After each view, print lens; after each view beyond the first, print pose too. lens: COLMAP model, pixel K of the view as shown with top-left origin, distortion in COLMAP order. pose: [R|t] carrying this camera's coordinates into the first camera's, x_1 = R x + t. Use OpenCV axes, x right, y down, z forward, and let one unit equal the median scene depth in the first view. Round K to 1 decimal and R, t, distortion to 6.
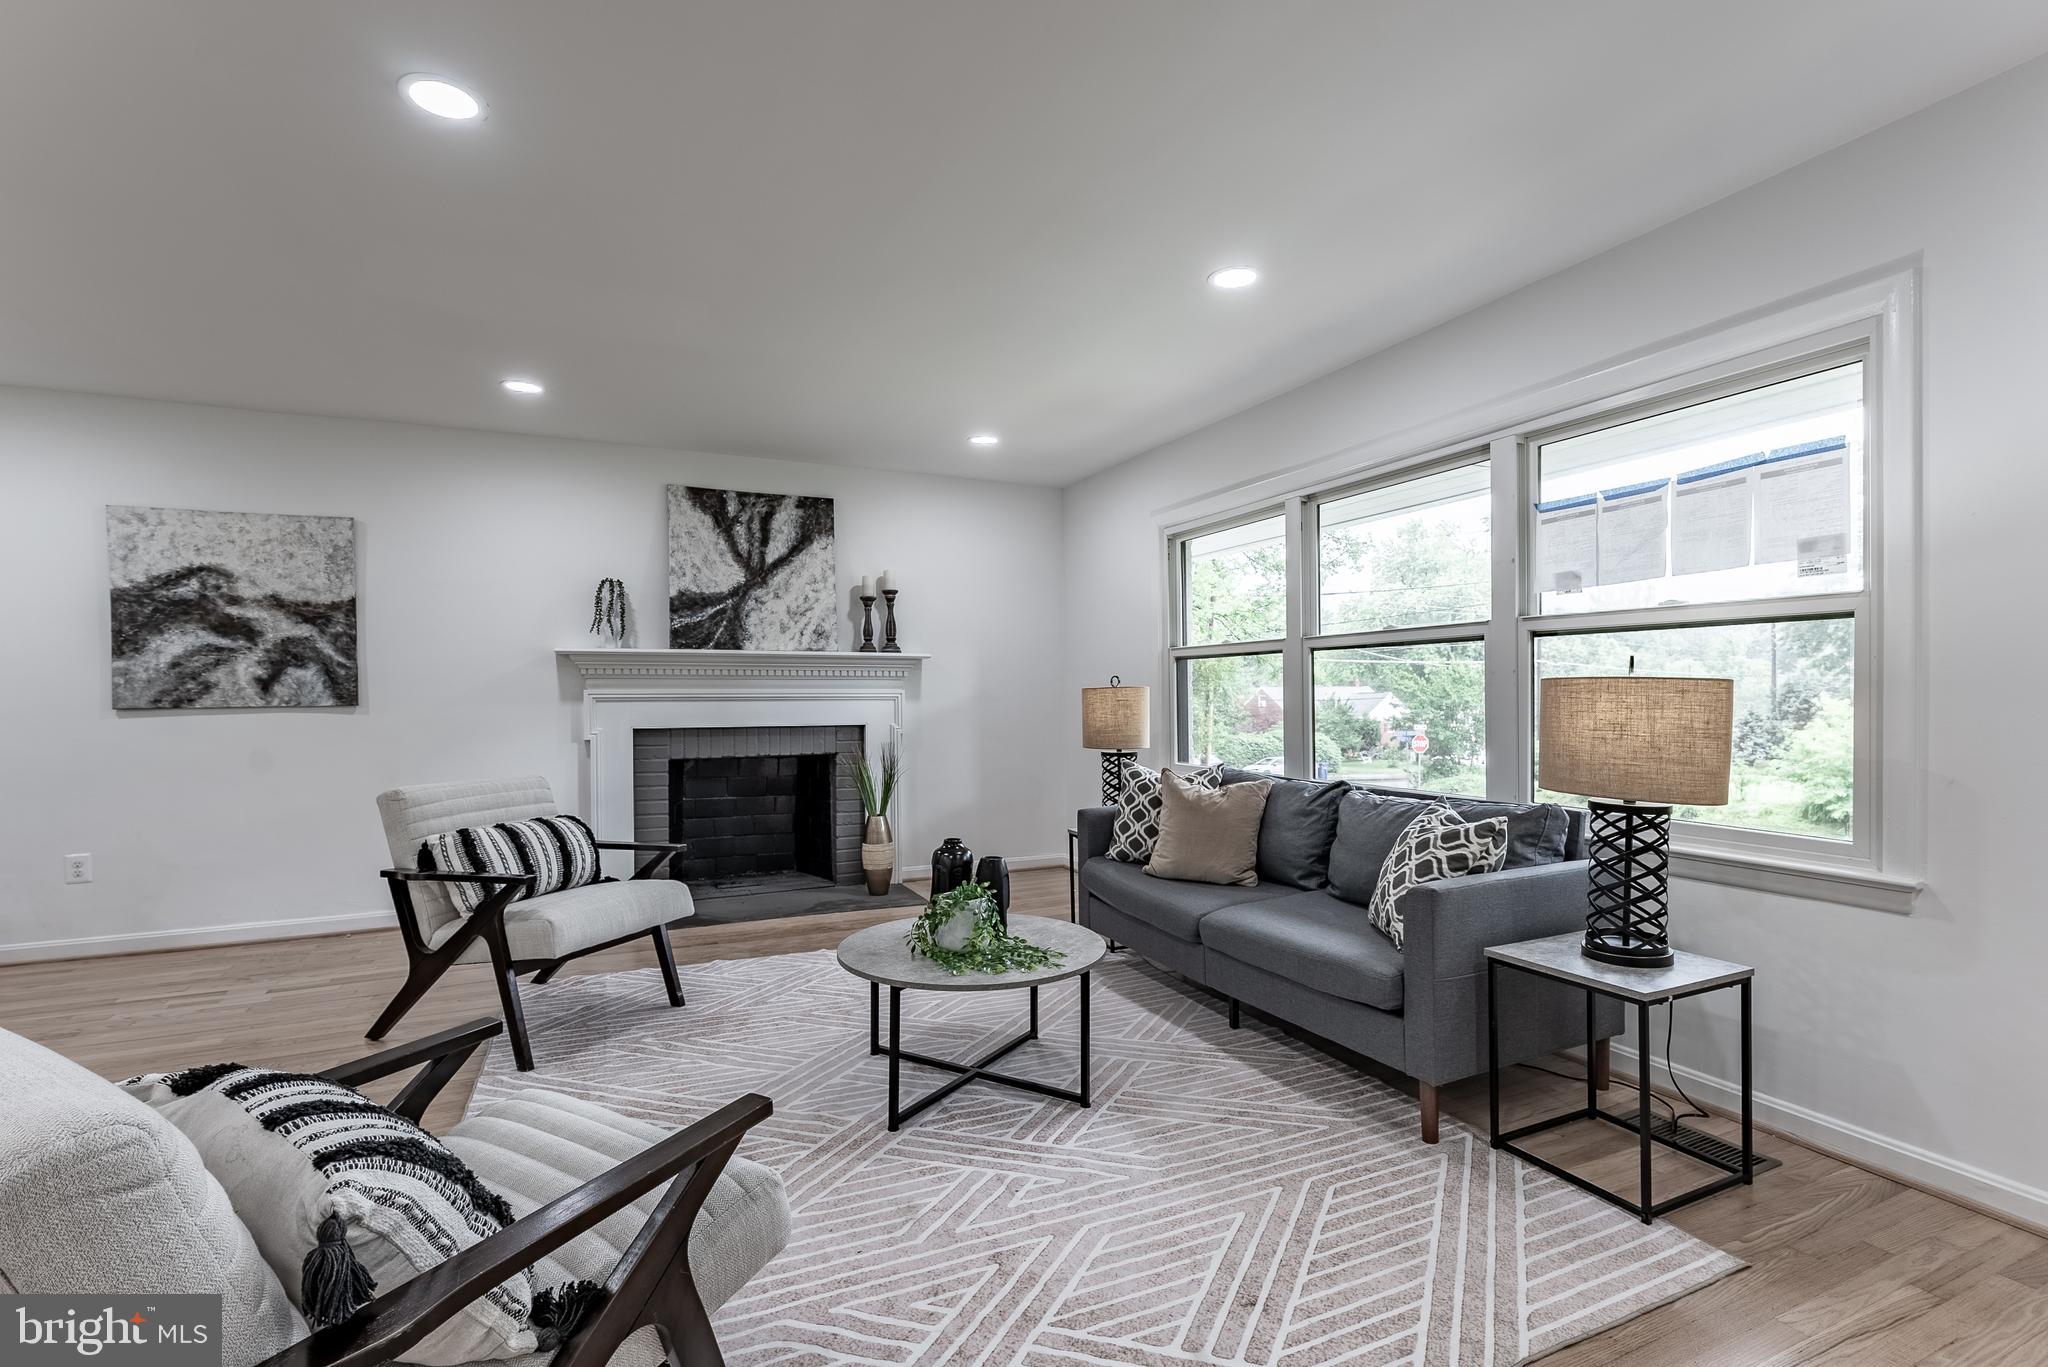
lens RADIAL K [[943.5, 0, 1025.9], [0, 943.5, 699.0], [0, 0, 1]] dist [-0.002740, 0.000703]
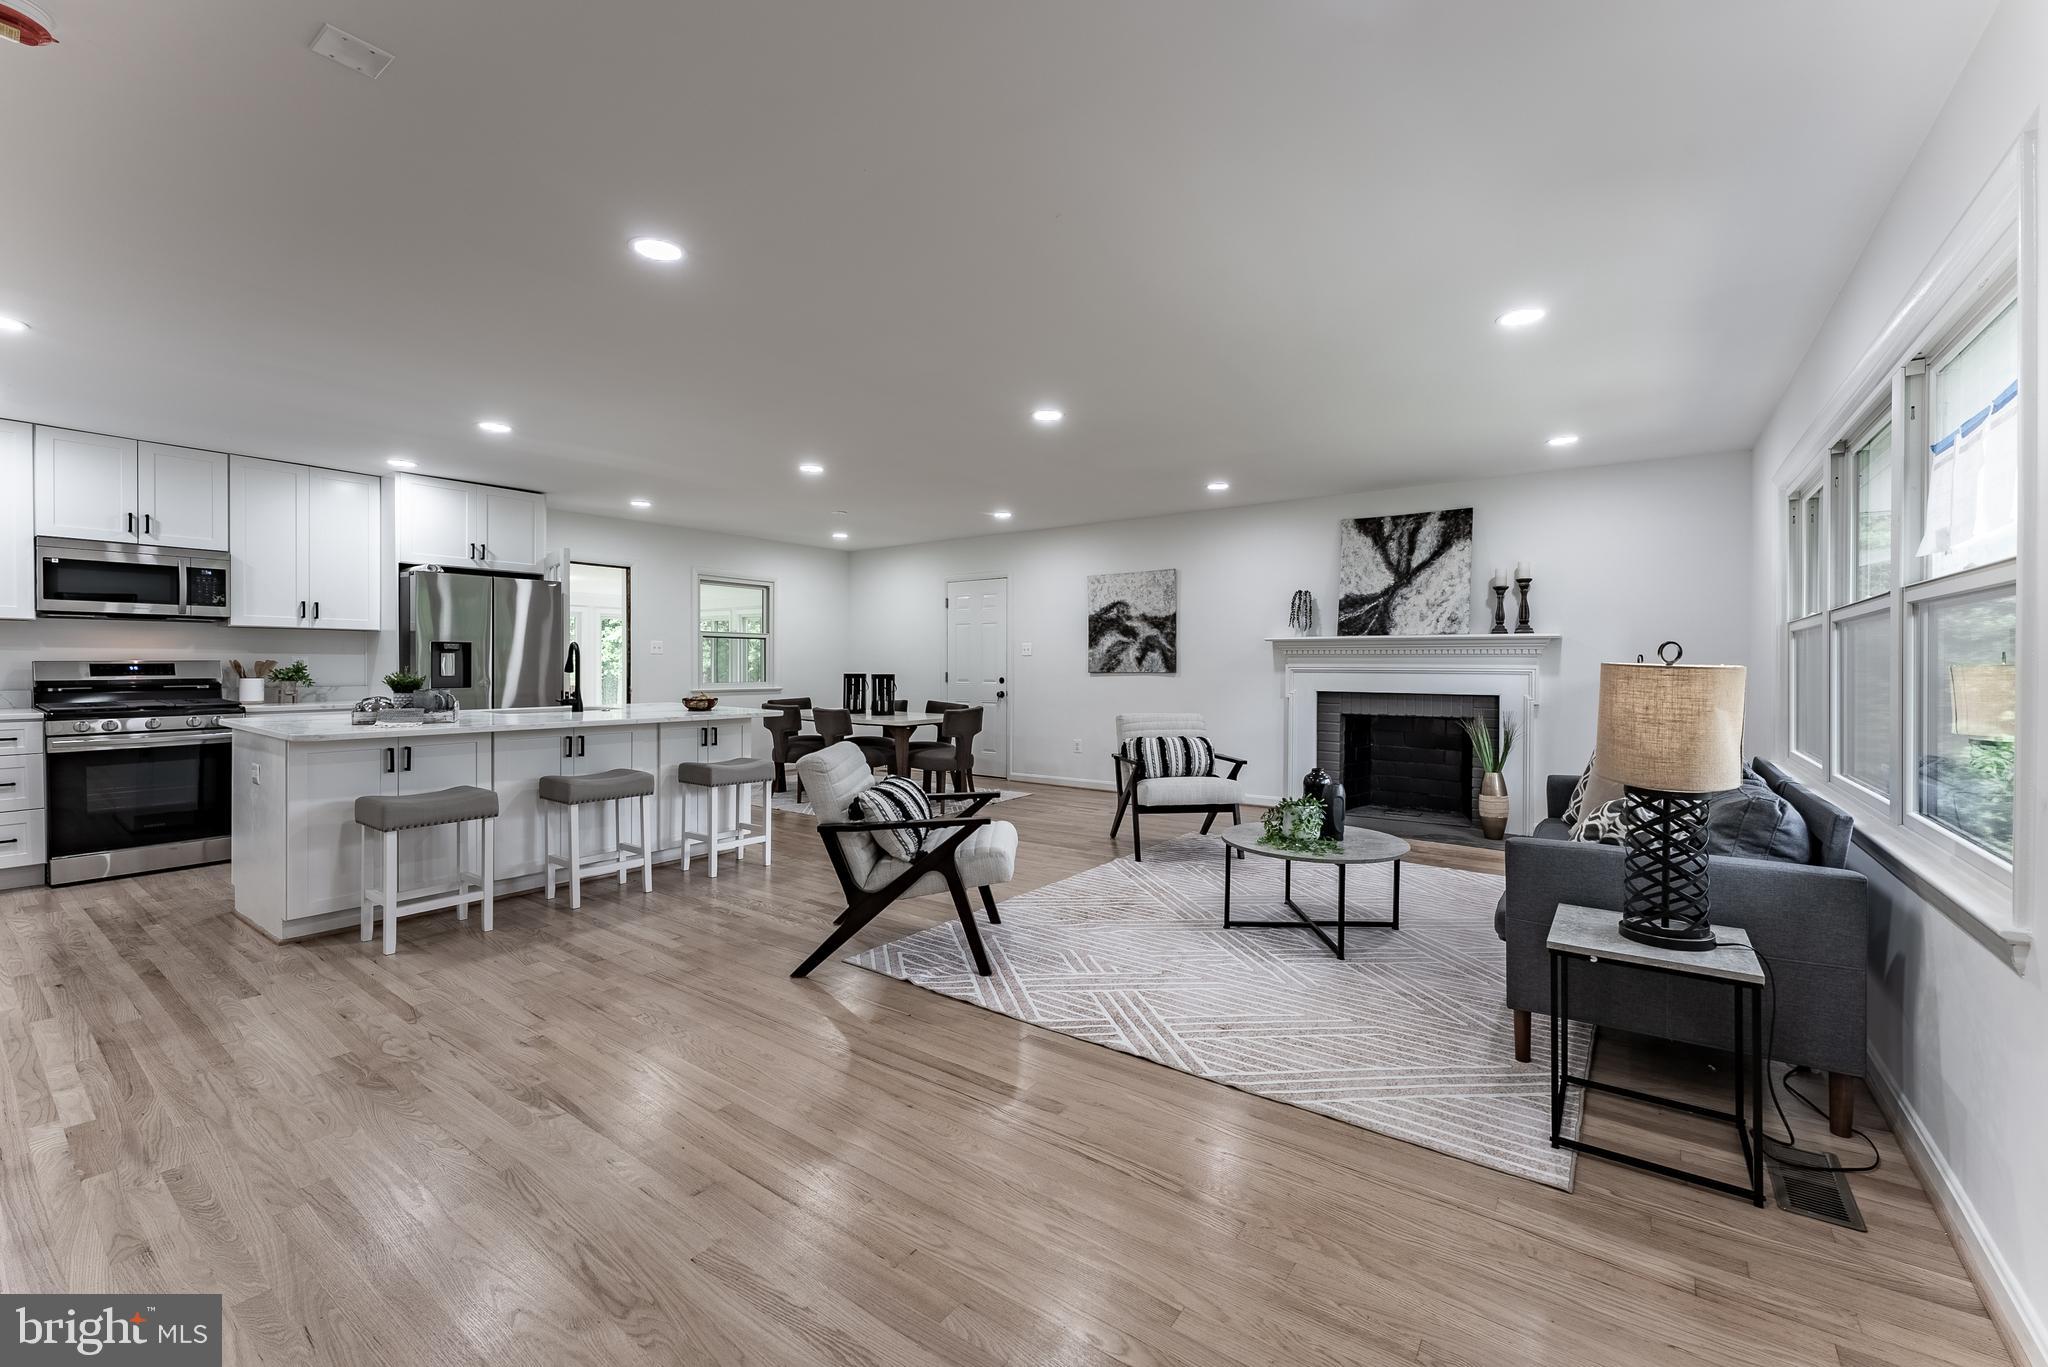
lens RADIAL K [[828.8, 0, 1028.6], [0, 828.8, 667.6], [0, 0, 1]] dist [0.010615, 0.000301]
pose [[0.484841, 0.010052, -0.874545, 0.497697], [-0.011101, 0.999924, 0.005338, -0.006923], [0.874532, 0.007120, 0.484916, -0.017373]]
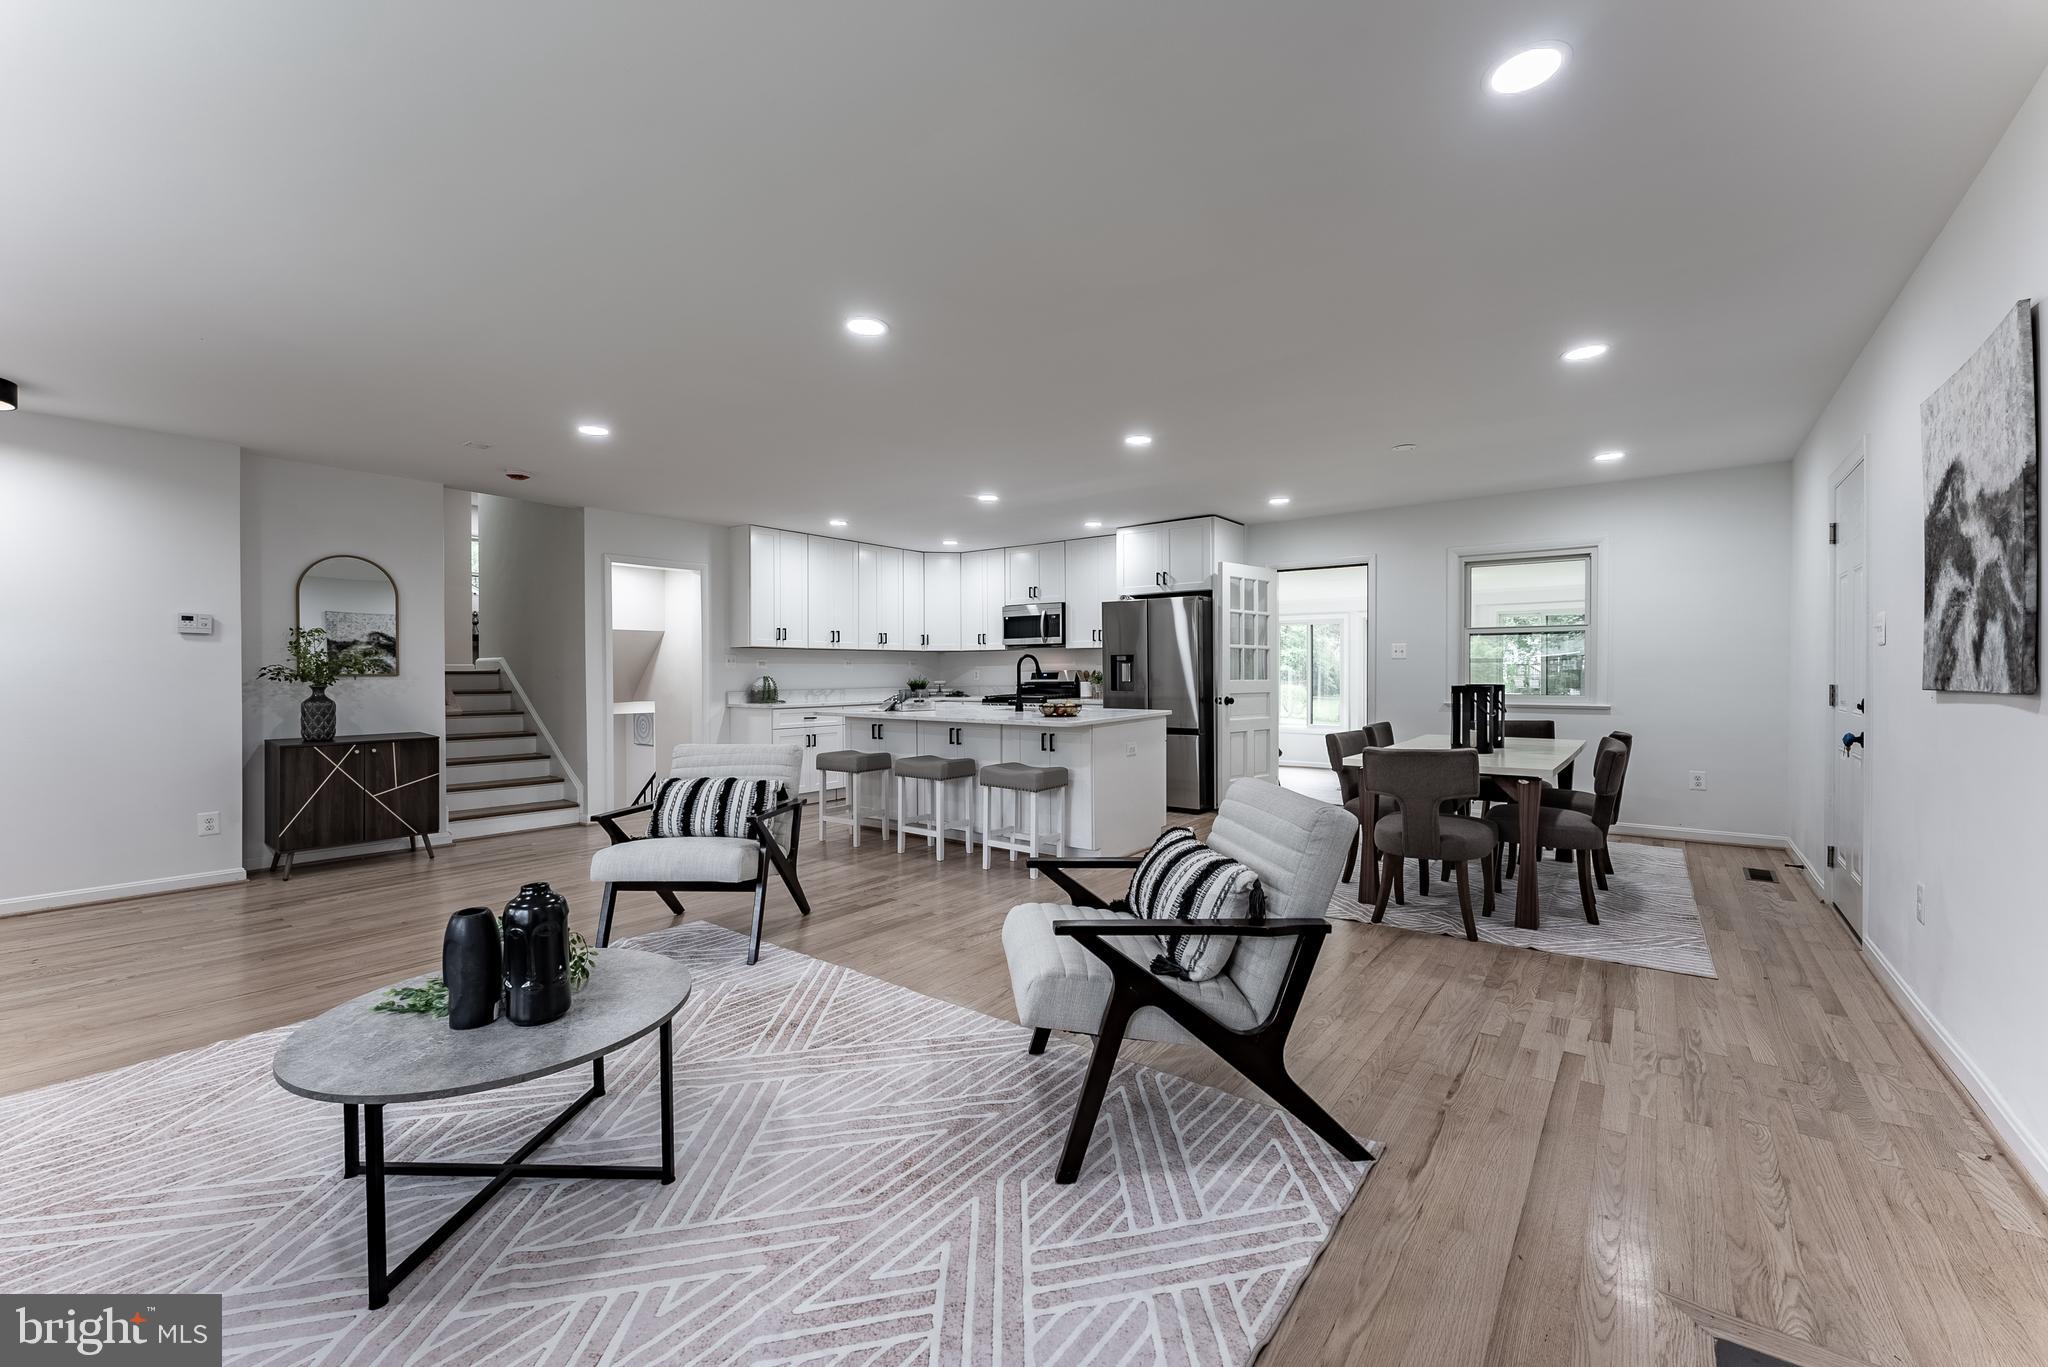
lens RADIAL K [[828.8, 0, 1028.0], [0, 828.8, 677.1], [0, 0, 1]] dist [0.010615, 0.000301]
pose [[-0.884853, 0.009728, -0.465769, -0.060944], [0.003719, 0.999898, 0.013818, -0.009172], [0.465856, 0.010495, -0.884798, 1.019297]]
